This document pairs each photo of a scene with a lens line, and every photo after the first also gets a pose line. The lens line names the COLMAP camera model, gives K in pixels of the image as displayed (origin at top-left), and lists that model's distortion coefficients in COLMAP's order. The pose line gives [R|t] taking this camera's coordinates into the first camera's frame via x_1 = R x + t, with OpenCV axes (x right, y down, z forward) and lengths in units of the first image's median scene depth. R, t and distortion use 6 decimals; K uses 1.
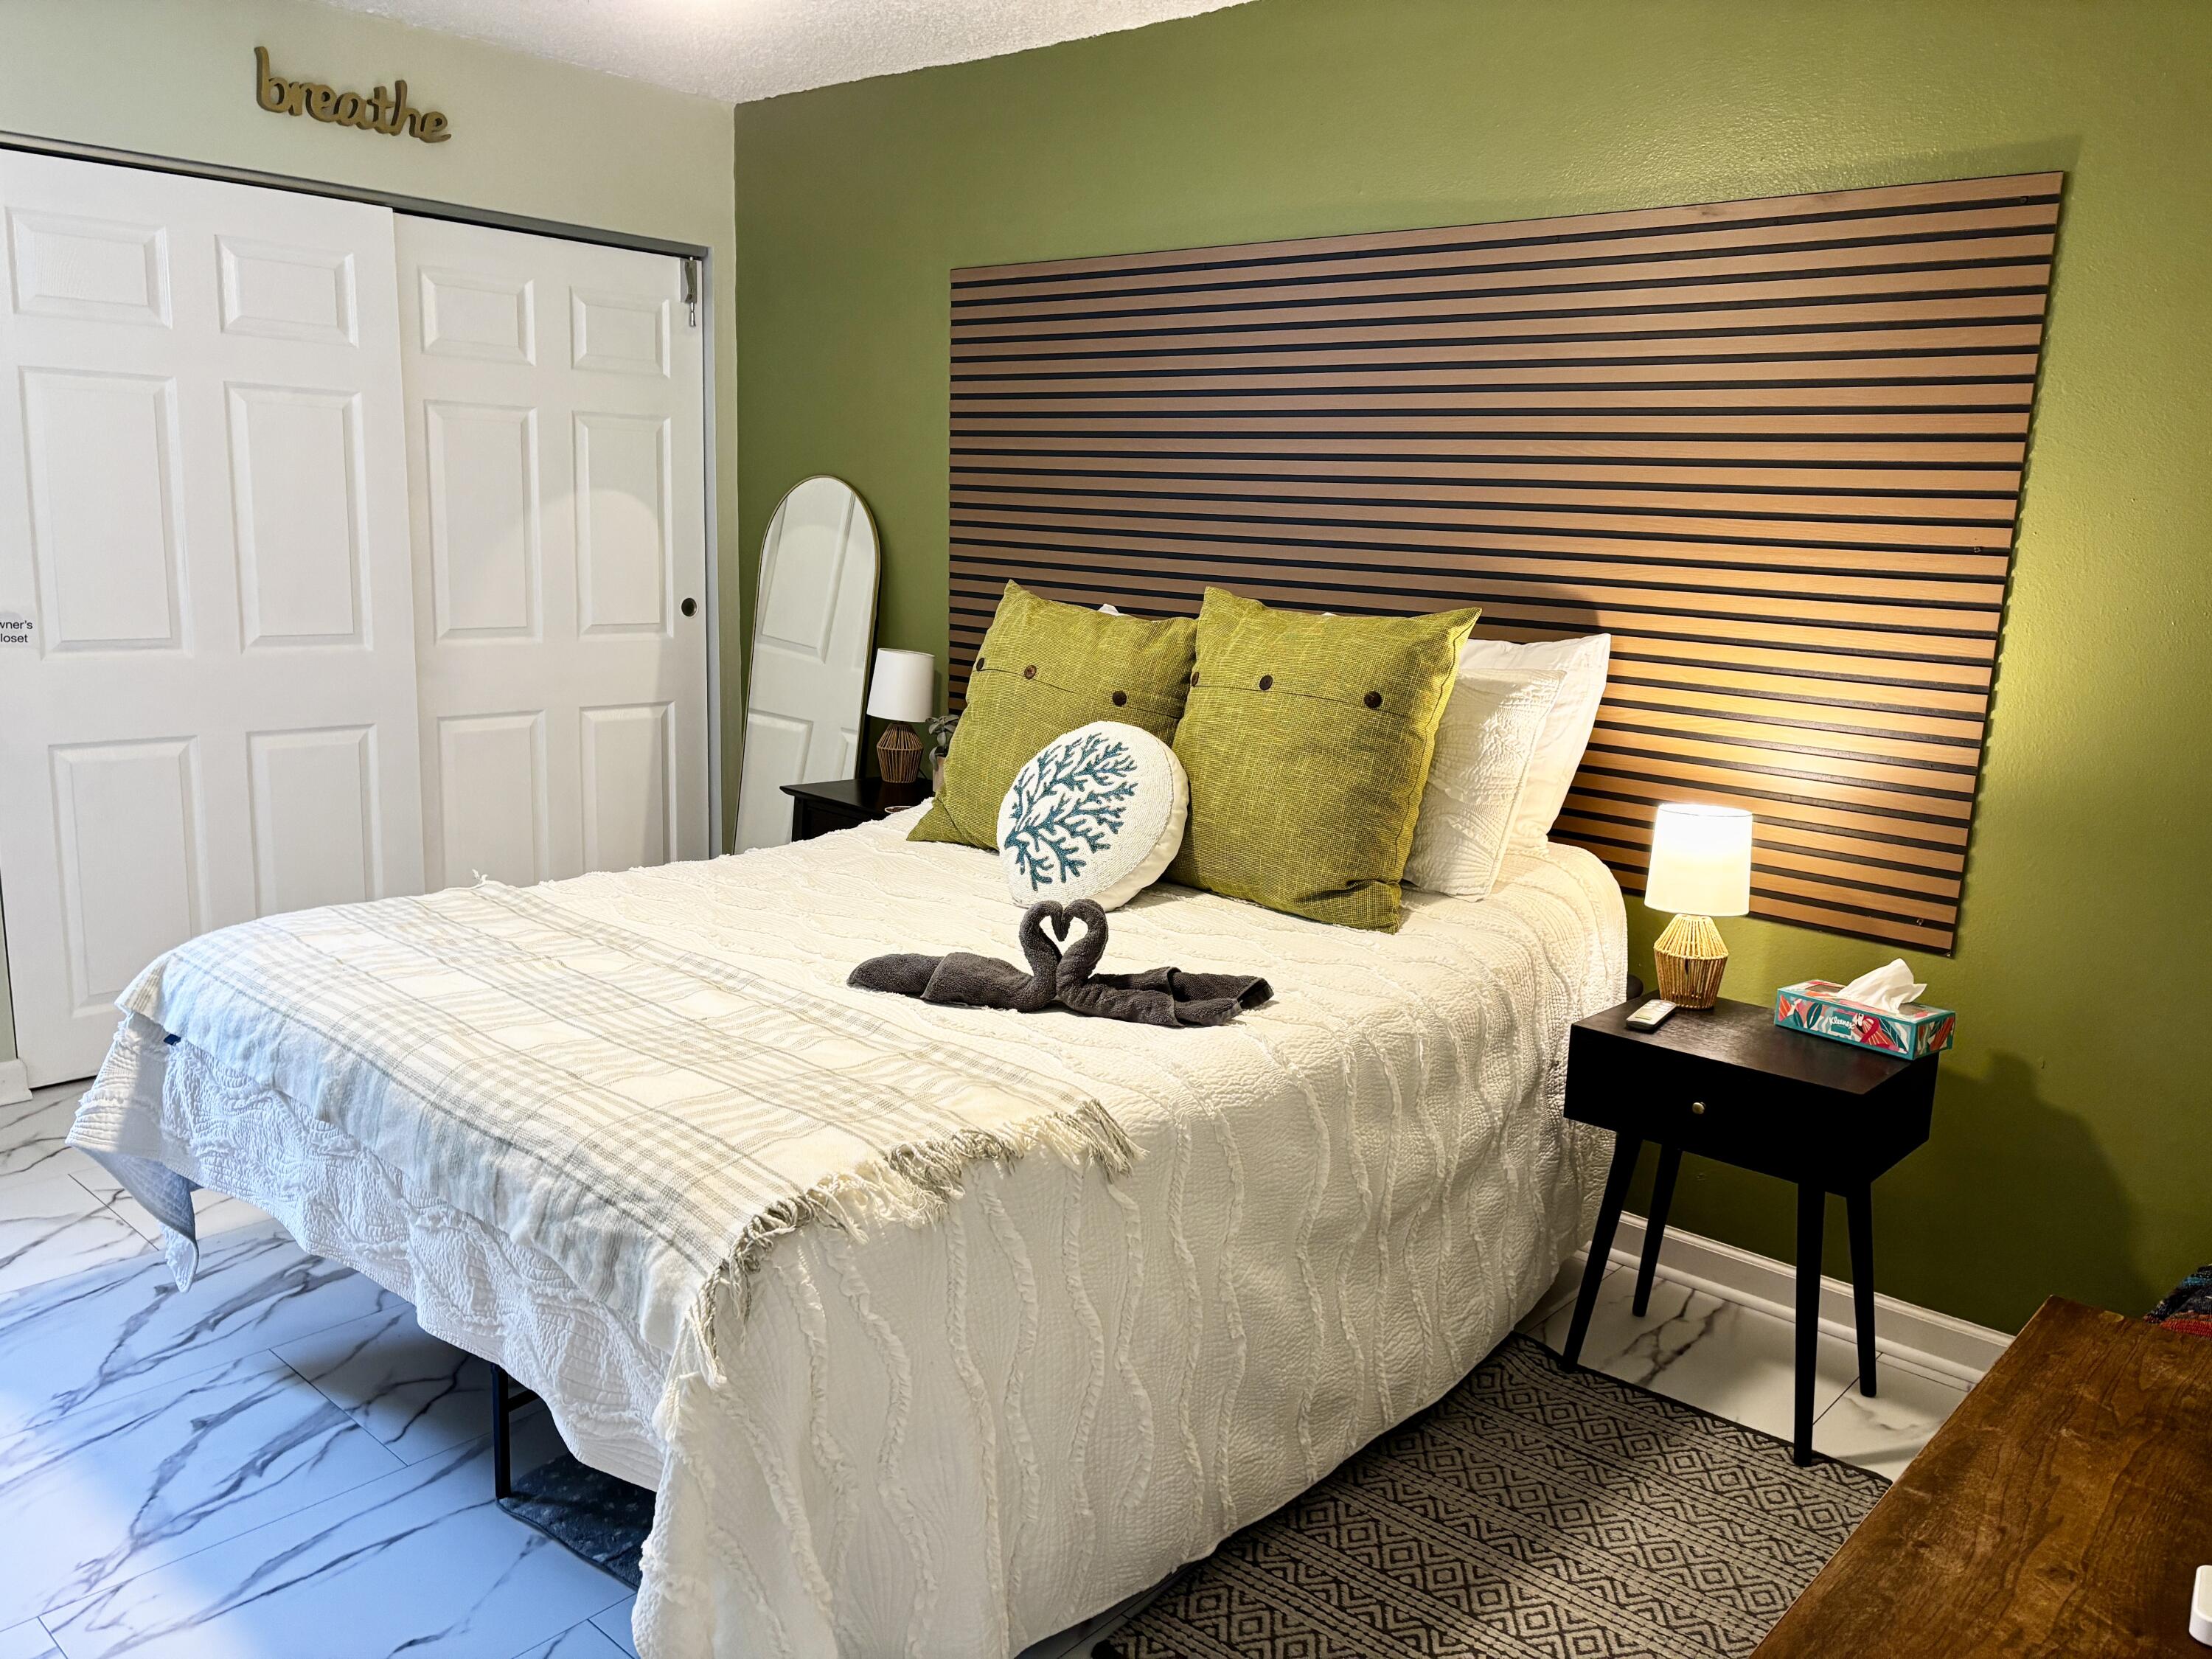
lens RADIAL K [[1672.9, 0, 1143.0], [0, 1672.9, 843.3], [0, 0, 1]] dist [0.014807, 0.005961]
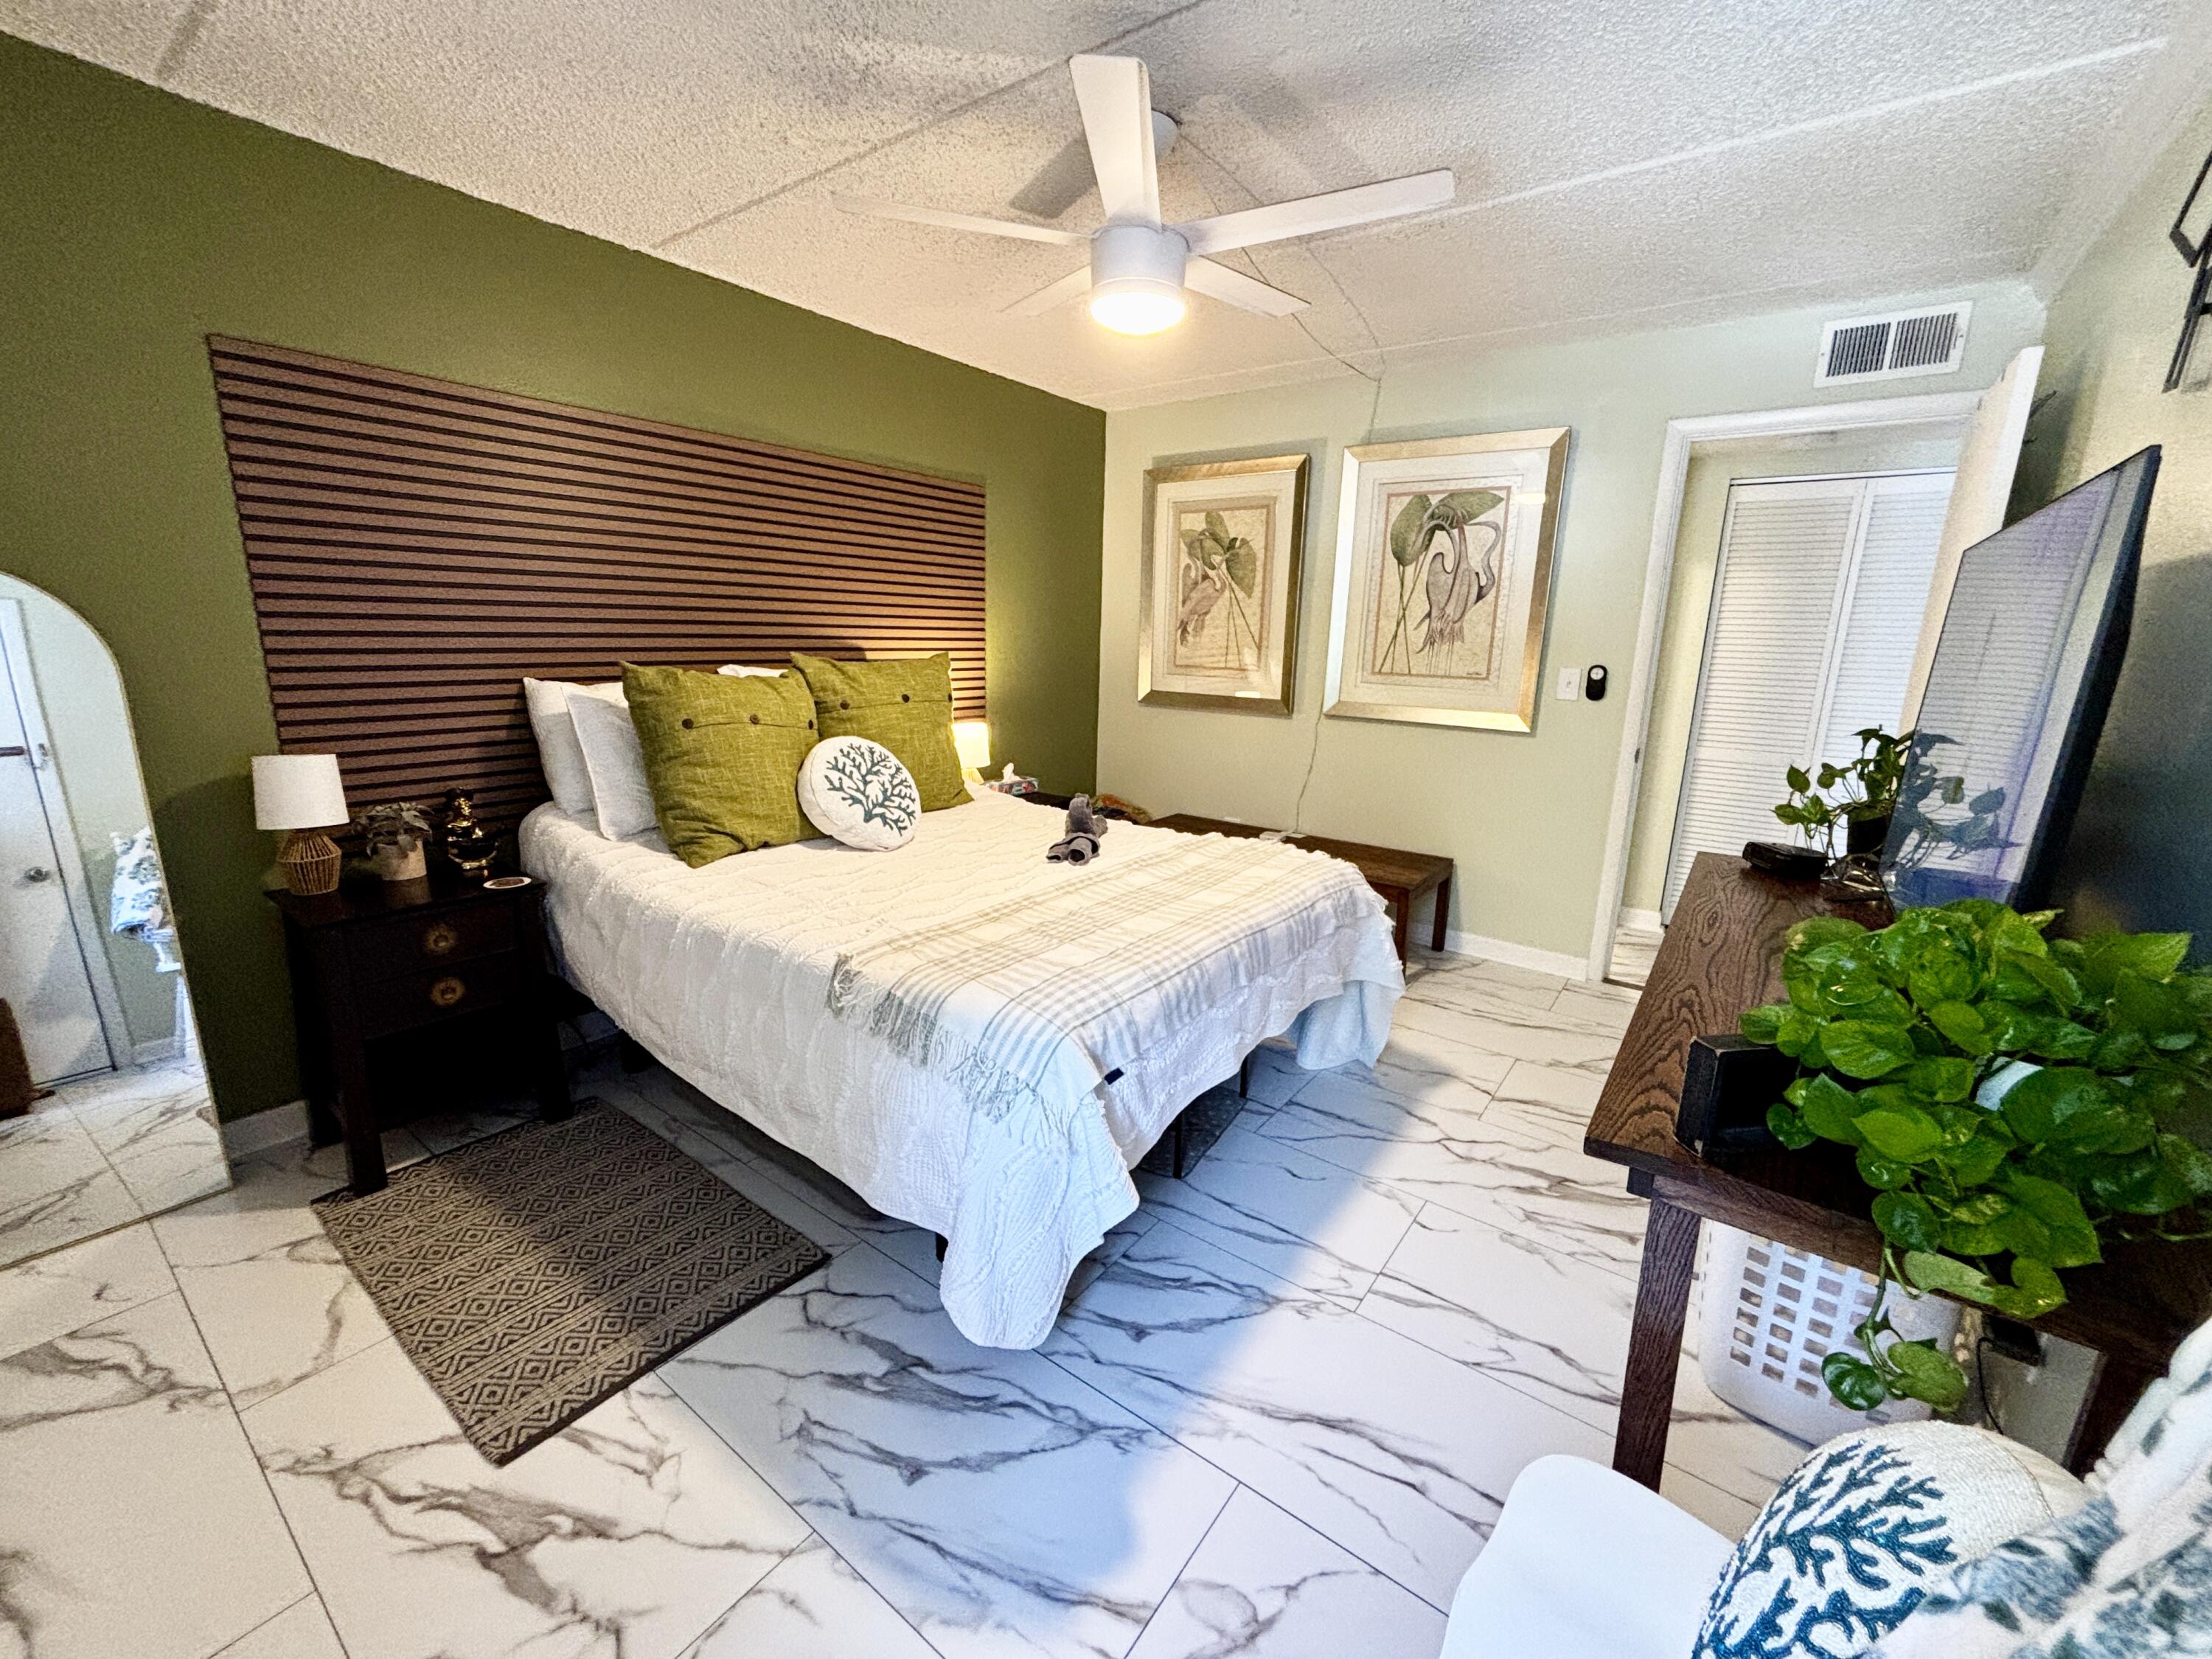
lens RADIAL K [[888.7, 0, 1094.7], [0, 888.7, 822.5], [0, 0, 1]] dist [-0.001476, -0.000394]
pose [[-0.071837, -0.252856, 0.964833, -1.059797], [0.176181, 0.948905, 0.261799, -0.209039], [-0.981733, 0.188792, -0.023618, 0.922939]]
